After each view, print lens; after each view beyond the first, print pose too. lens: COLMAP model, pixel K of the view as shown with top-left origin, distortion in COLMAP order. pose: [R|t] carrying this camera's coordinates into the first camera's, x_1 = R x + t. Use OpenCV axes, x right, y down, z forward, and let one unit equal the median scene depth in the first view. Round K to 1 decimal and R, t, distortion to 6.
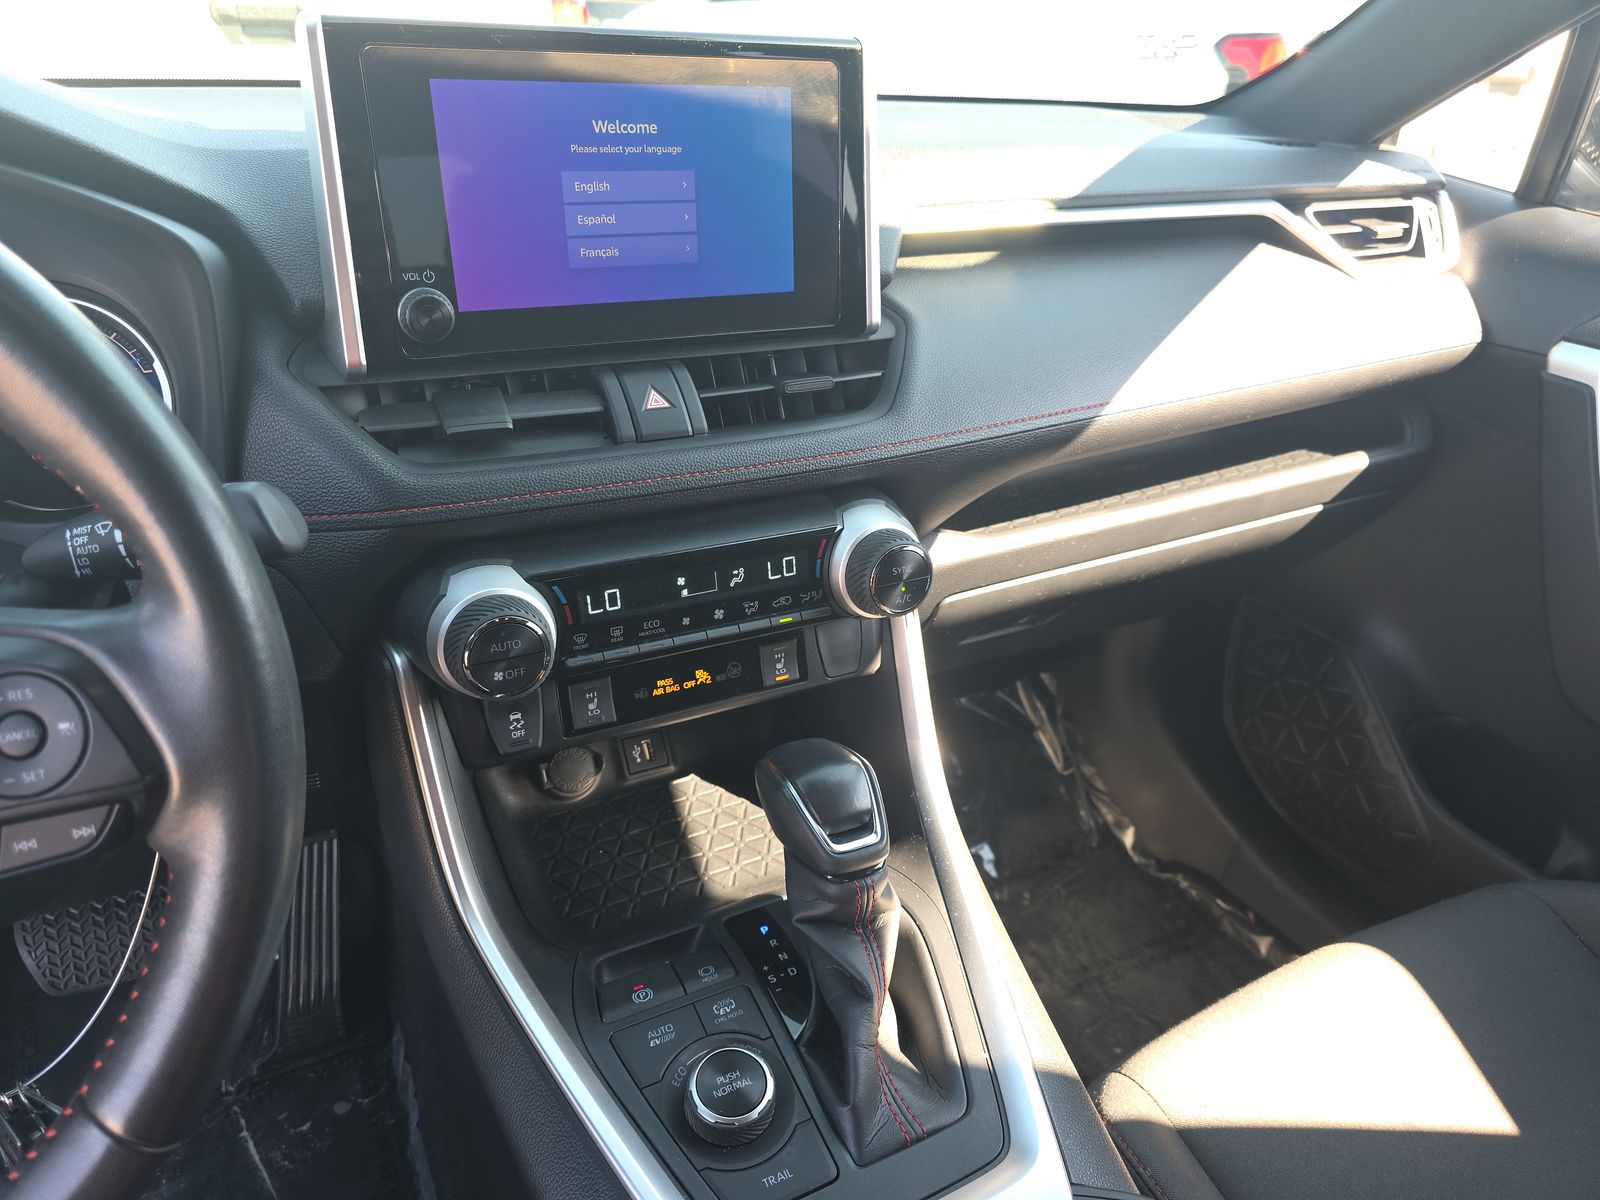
lens RADIAL K [[1060.9, 0, 786.9], [0, 1060.9, 606.3], [0, 0, 1]] dist [-0.011465, -0.018798]
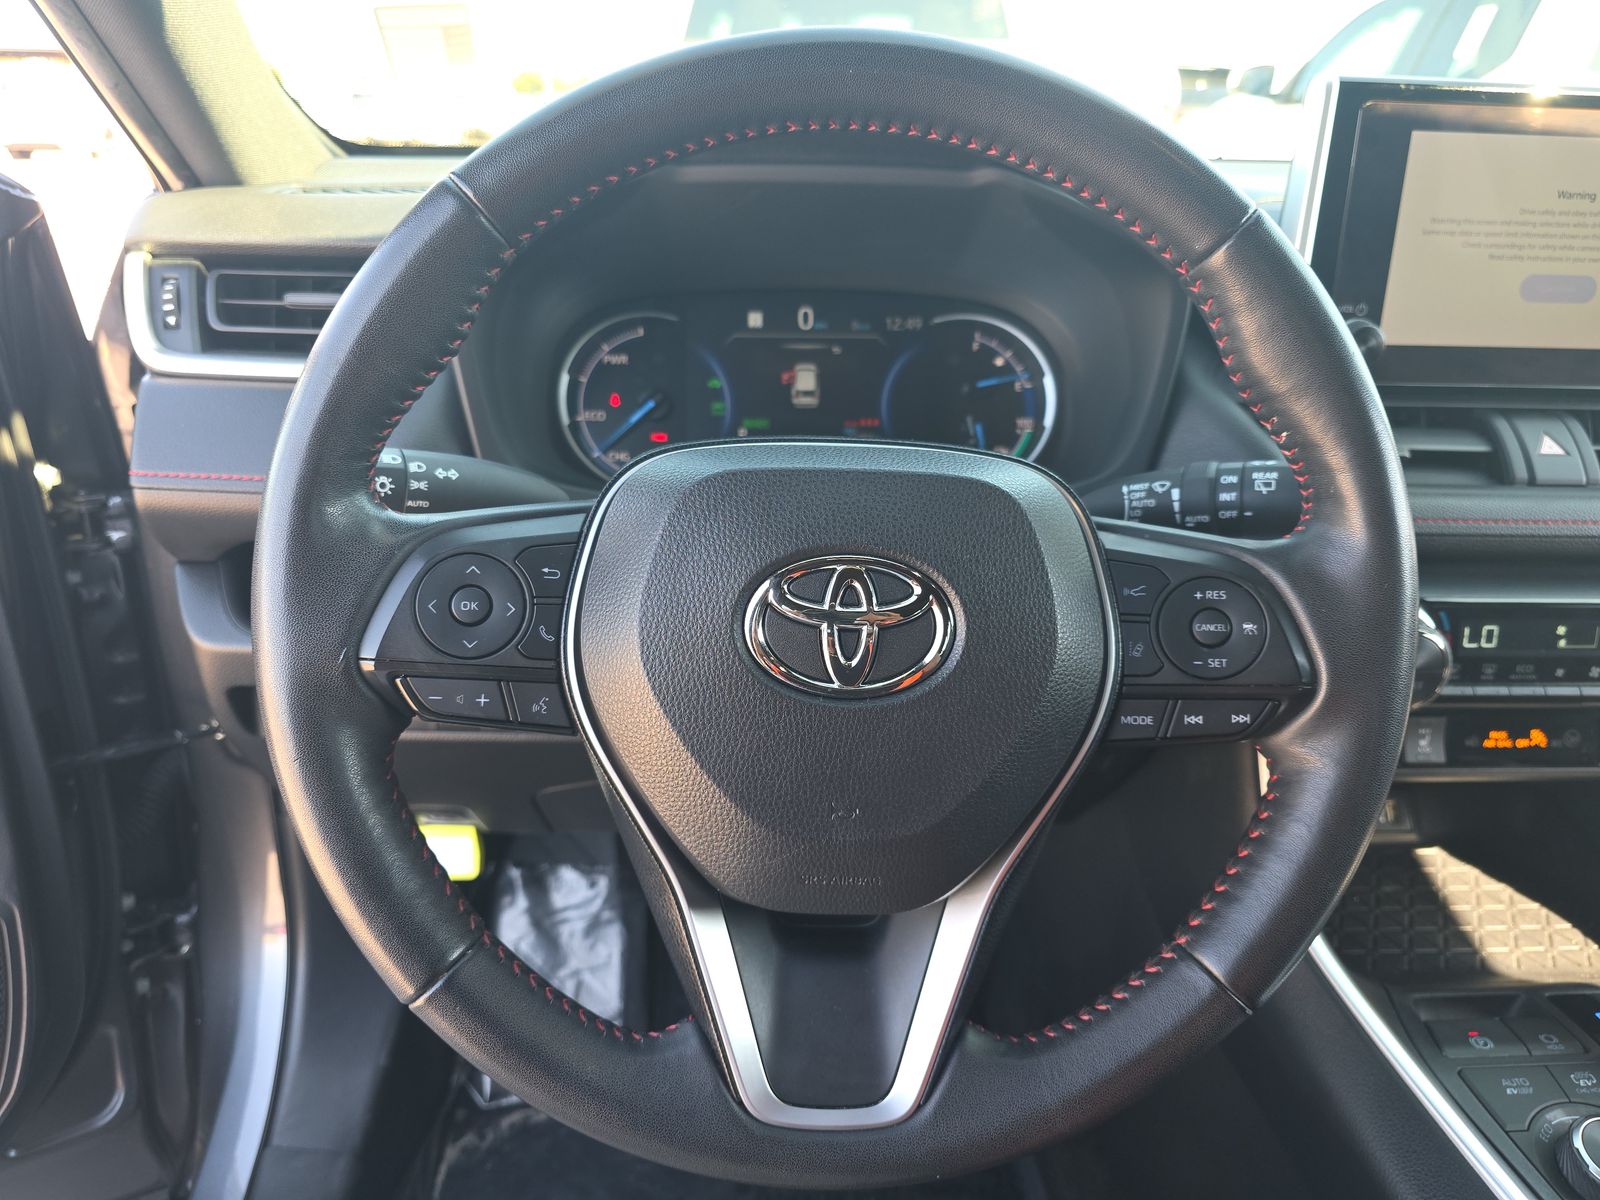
lens RADIAL K [[1060.9, 0, 798.8], [0, 1060.9, 593.8], [0, 0, 1]] dist [-0.011465, -0.018798]
pose [[0.897811, 0.142629, -0.416645, -0.329486], [-0.179627, 0.982424, -0.050759, 0.116494], [0.402083, 0.120412, 0.907651, -0.151415]]
